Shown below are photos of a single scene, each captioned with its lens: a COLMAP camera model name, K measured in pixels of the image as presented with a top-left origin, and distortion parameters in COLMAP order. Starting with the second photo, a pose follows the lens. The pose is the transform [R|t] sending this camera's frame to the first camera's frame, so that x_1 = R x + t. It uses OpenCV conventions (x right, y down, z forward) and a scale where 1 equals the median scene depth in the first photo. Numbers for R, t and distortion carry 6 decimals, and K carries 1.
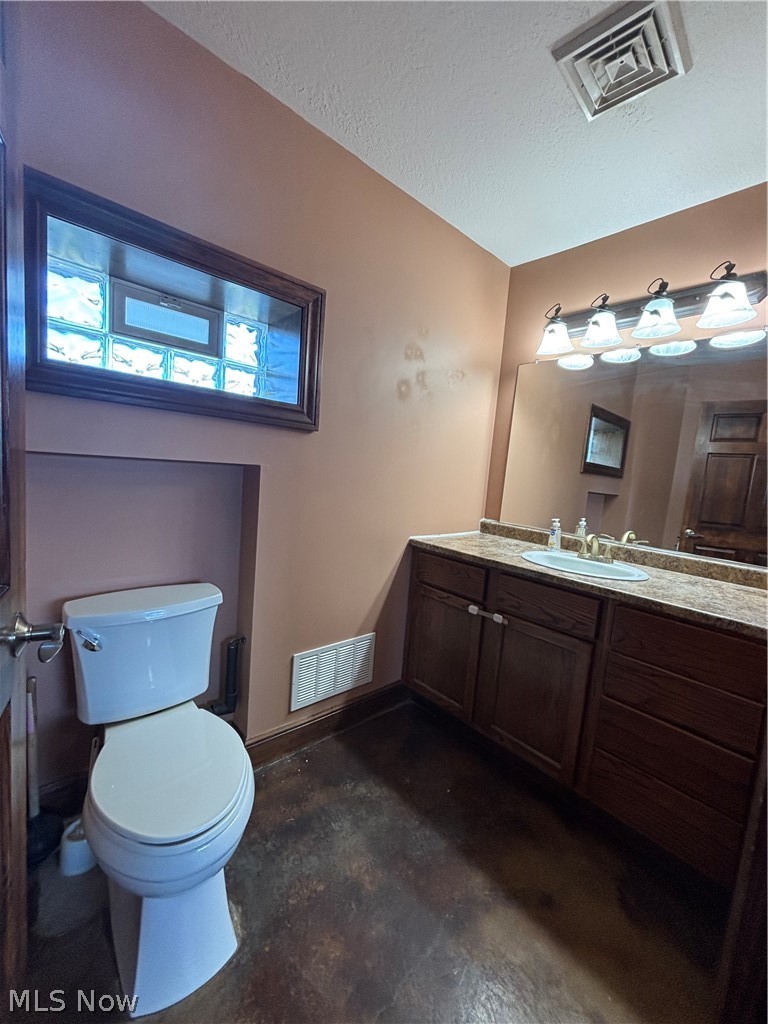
lens RADIAL K [[414.6, 0, 384.7], [0, 414.6, 511.7], [0, 0, 1]] dist [0.009422, 0.000211]
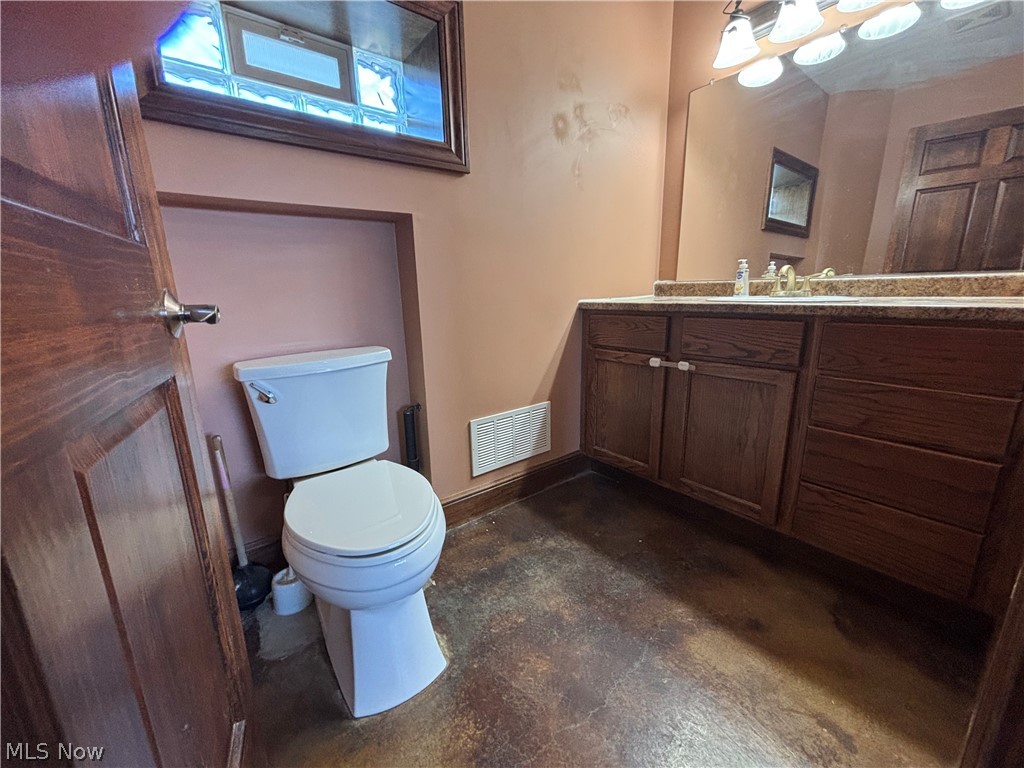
lens RADIAL K [[414.6, 0, 513.5], [0, 414.6, 385.1], [0, 0, 1]] dist [0.009422, 0.000211]
pose [[0.993022, -0.082655, -0.084117, -0.031724], [0.092261, 0.988768, 0.117583, 0.174303], [0.073454, -0.124523, 0.989494, 0.059497]]
